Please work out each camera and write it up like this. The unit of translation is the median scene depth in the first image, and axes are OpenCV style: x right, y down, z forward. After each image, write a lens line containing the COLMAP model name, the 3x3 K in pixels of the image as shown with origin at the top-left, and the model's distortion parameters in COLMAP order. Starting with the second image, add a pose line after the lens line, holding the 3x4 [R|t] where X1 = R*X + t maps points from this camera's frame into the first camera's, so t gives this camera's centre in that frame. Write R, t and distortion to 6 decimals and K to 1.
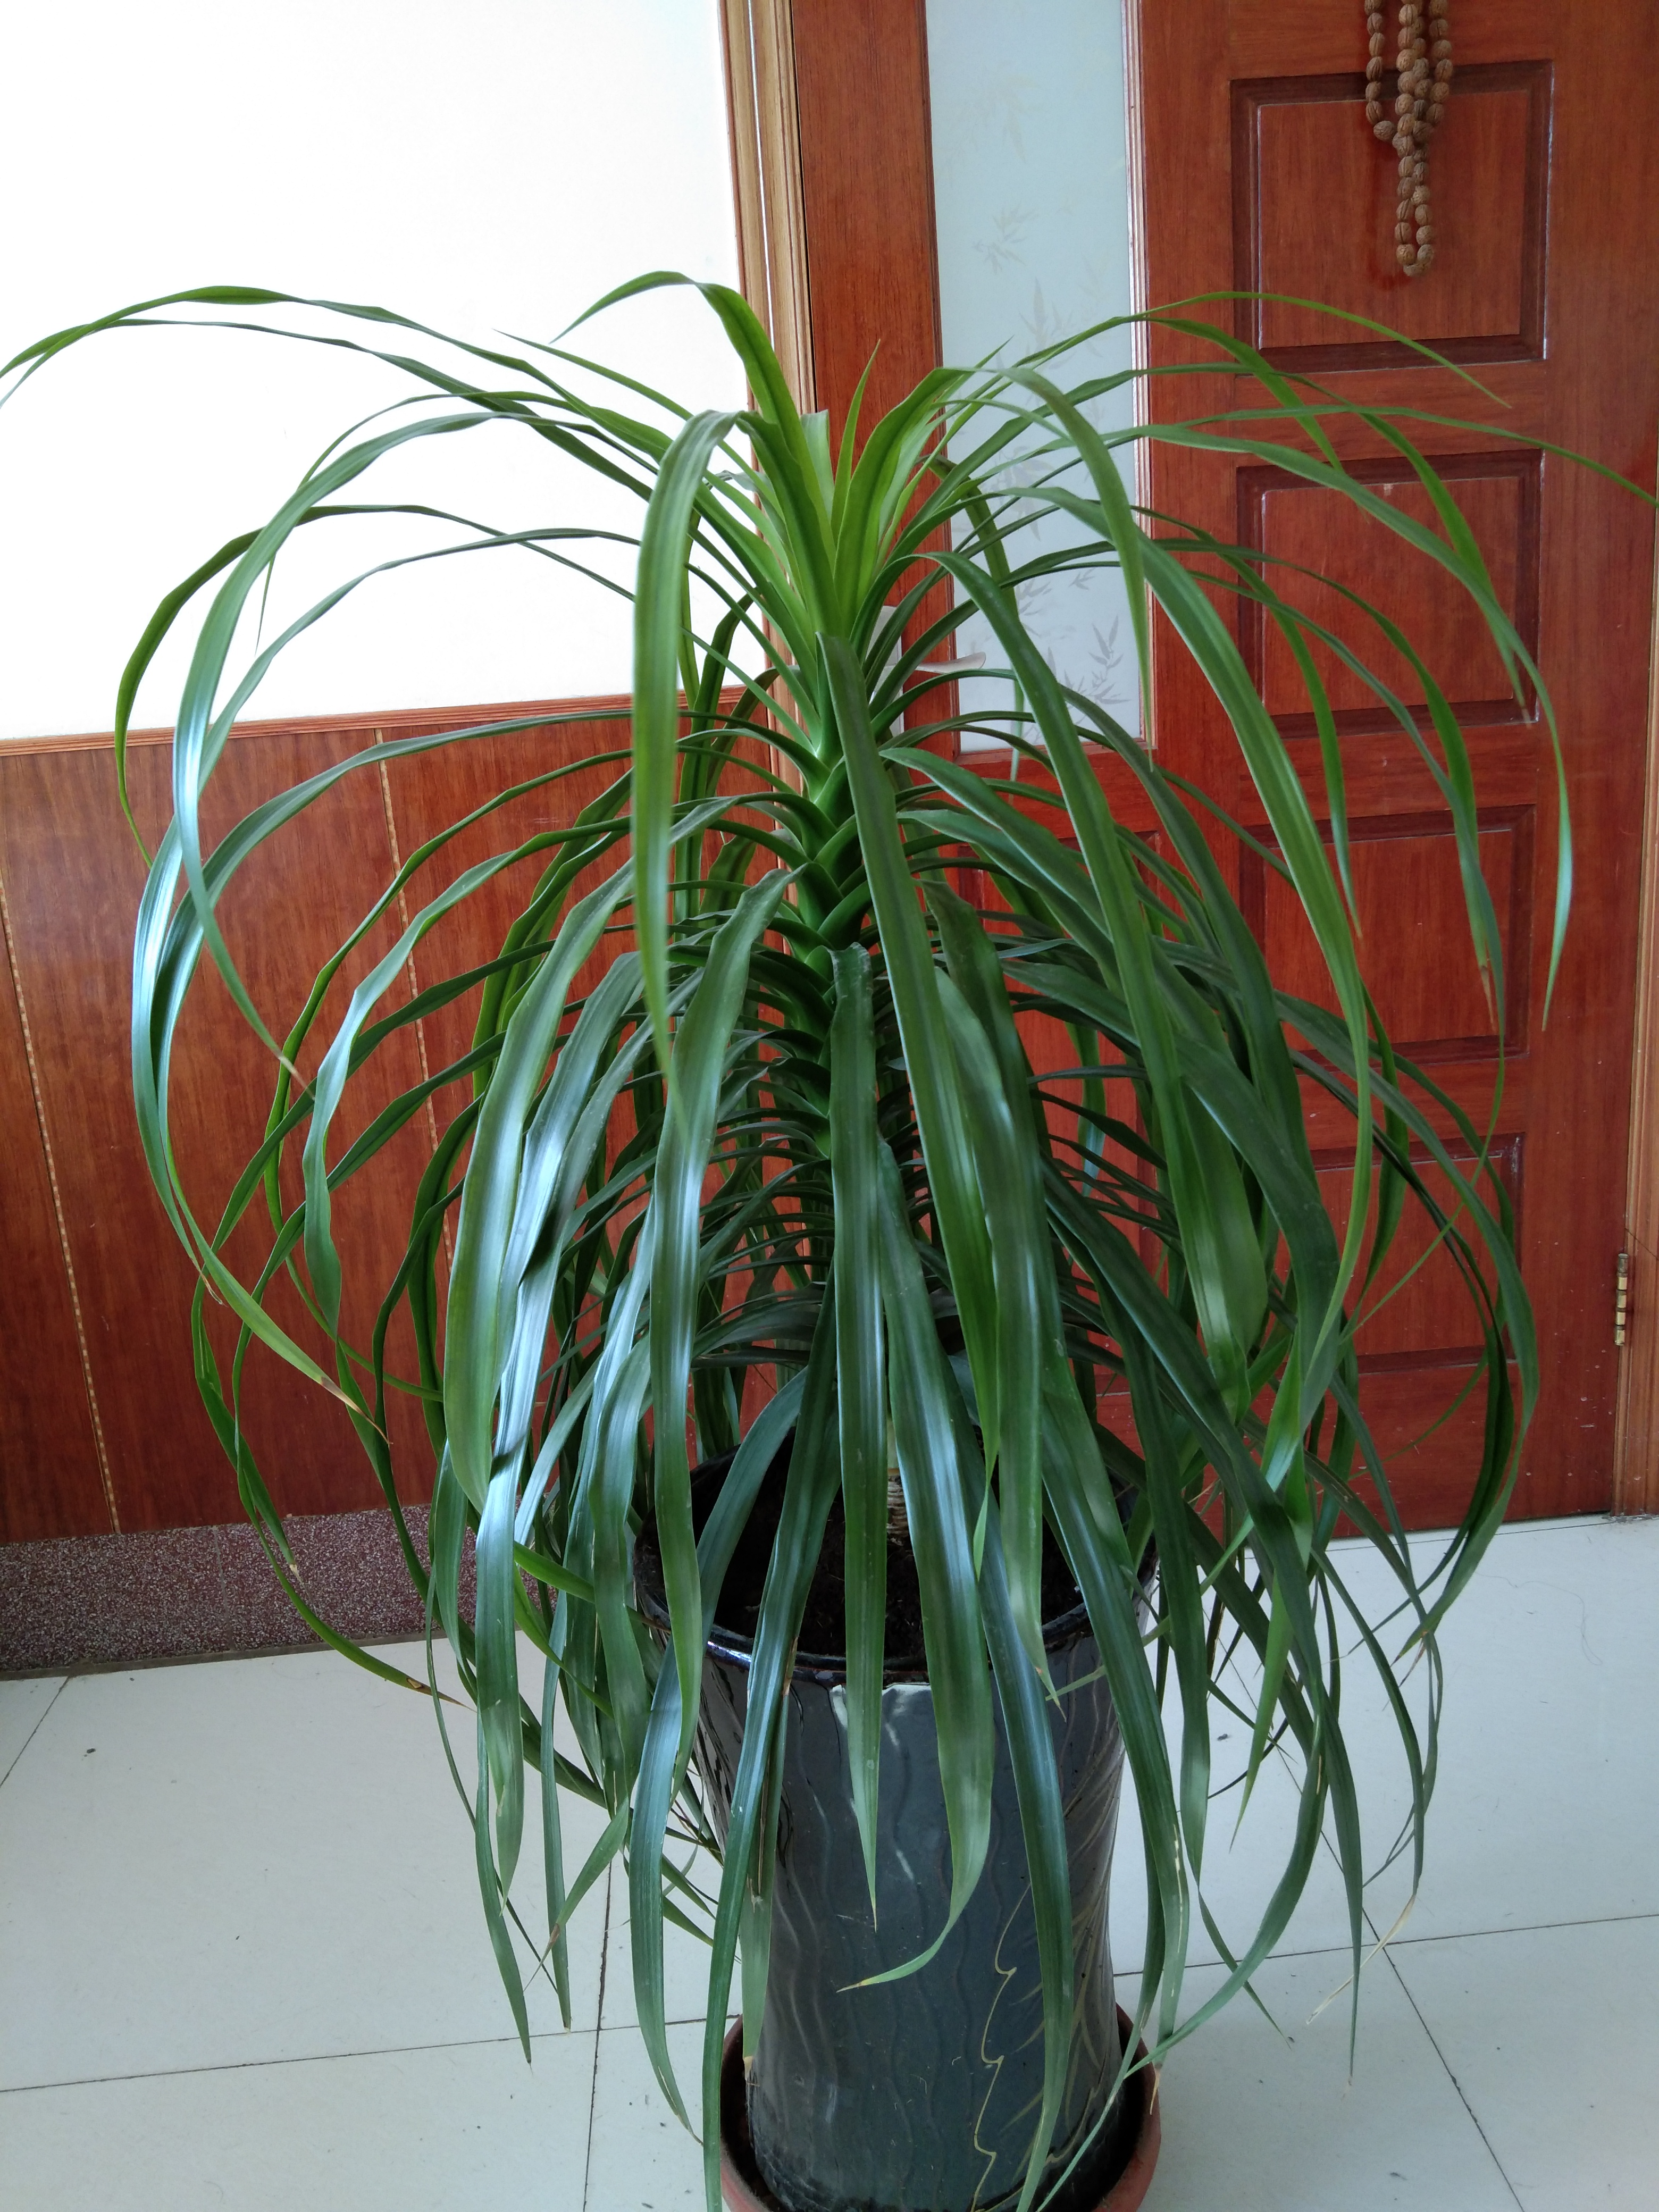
lens RADIAL K [[1766.5, 0, 829.5], [0, 1766.5, 1106.0], [0, 0, 1]] dist [0.067388, -0.115996]
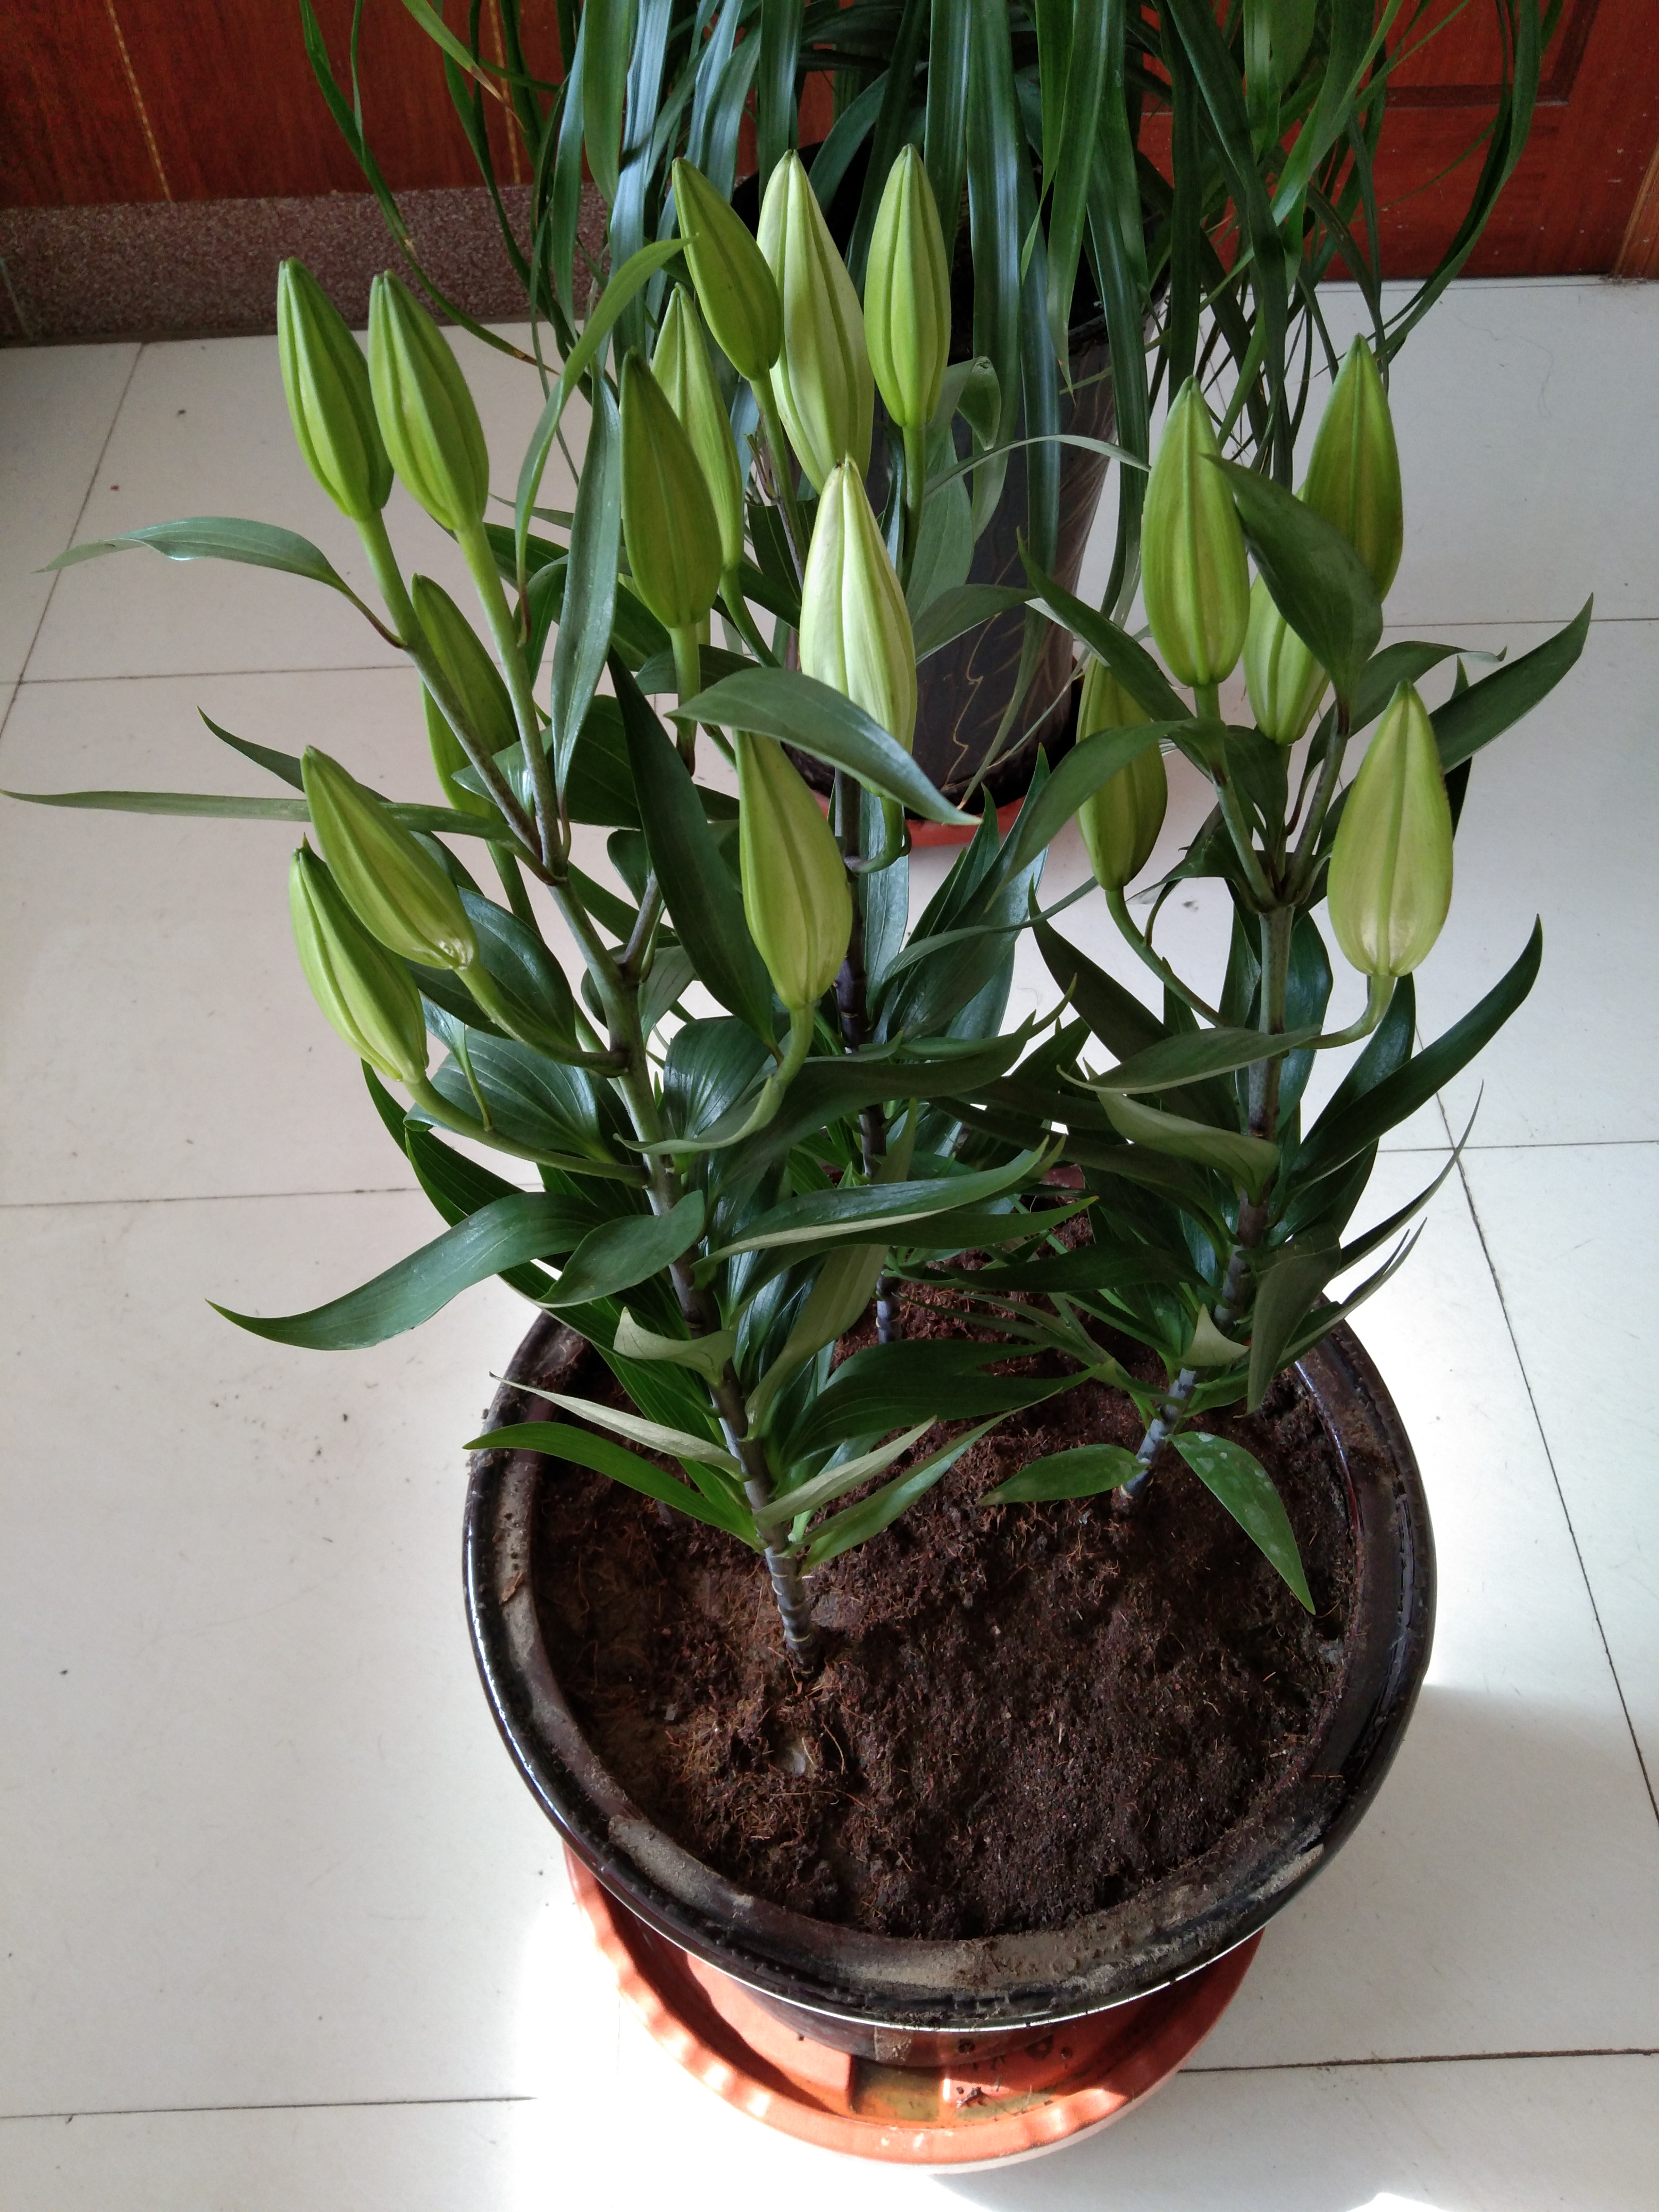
lens RADIAL K [[1708.5, 0, 829.5], [0, 1708.5, 1106.0], [0, 0, 1]] dist [-0.075655, 0.043309]
pose [[0.998344, 0.053012, 0.022359, -0.034045], [-0.054751, 0.755966, 0.652317, -0.041775], [0.017678, -0.652461, 0.757616, -0.190940]]
